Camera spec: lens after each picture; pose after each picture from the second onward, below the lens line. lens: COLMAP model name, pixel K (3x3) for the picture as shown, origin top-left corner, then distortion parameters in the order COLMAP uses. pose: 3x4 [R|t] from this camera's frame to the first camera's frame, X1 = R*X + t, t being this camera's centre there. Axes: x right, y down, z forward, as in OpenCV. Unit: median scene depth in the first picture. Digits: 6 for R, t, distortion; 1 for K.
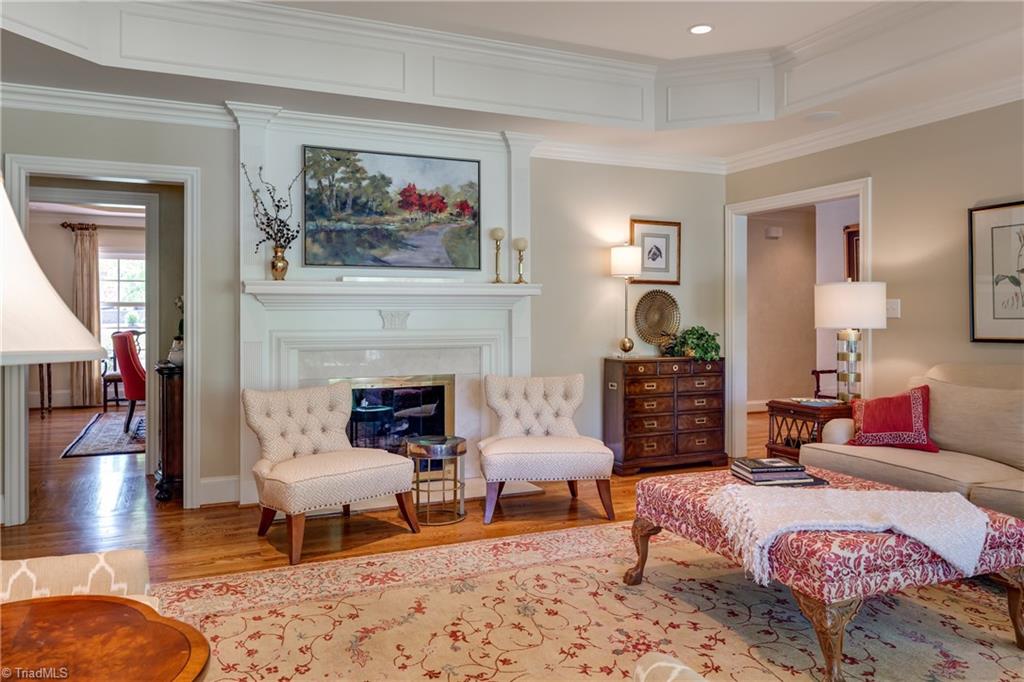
lens RADIAL K [[720.1, 0, 502.9], [0, 720.1, 308.4], [0, 0, 1]] dist [-0.009347, -0.003491]
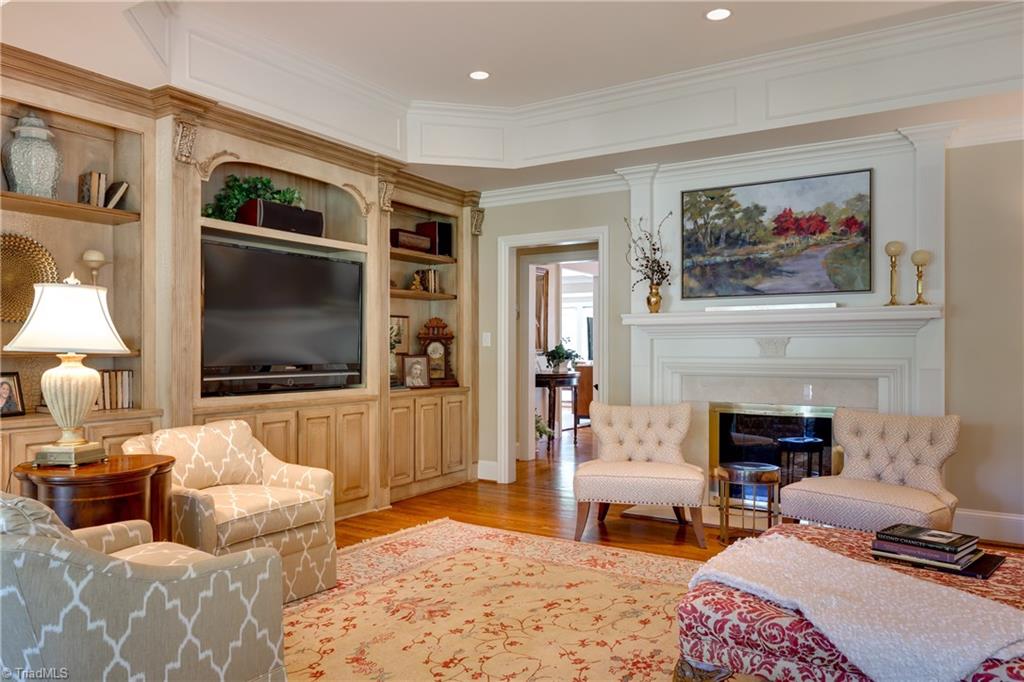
lens RADIAL K [[716.5, 0, 512.0], [0, 716.5, 341.0], [0, 0, 1]] dist [-0.000385, -0.000347]
pose [[0.561609, -0.006956, -0.827373, 0.493741], [0.006394, 0.999971, -0.004066, 0.009060], [0.827378, -0.003007, 0.561638, 0.150078]]
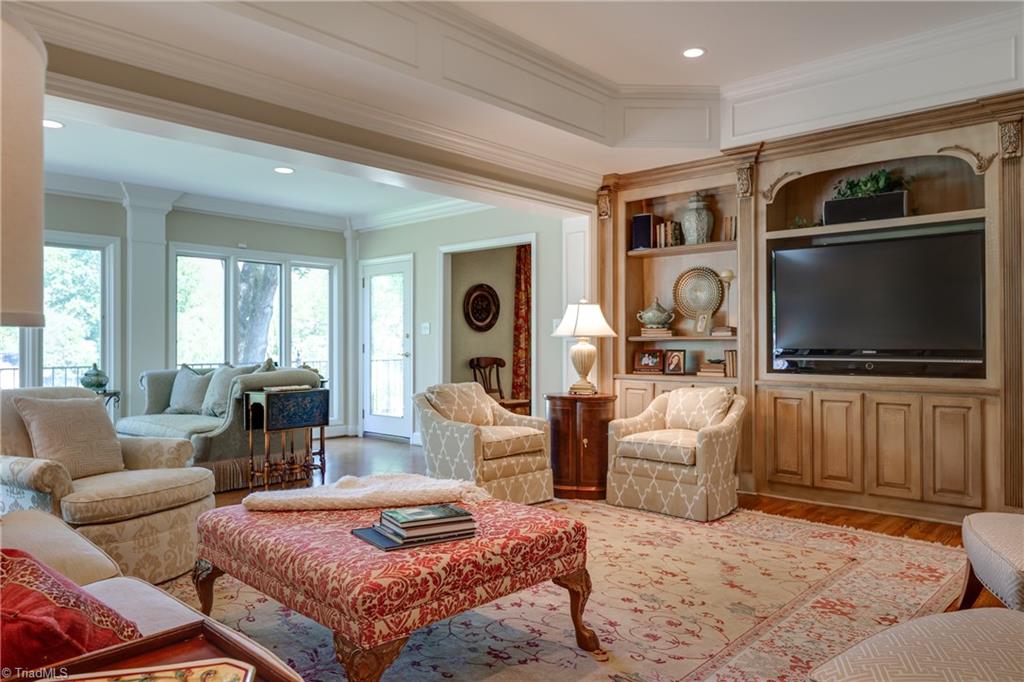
lens RADIAL K [[716.5, 0, 512.0], [0, 716.5, 341.0], [0, 0, 1]] dist [-0.000385, -0.000347]
pose [[-0.913717, 0.001300, -0.406349, 0.388483], [0.006855, 0.999902, -0.012216, 0.031560], [0.406293, -0.013948, -0.913636, 1.132012]]
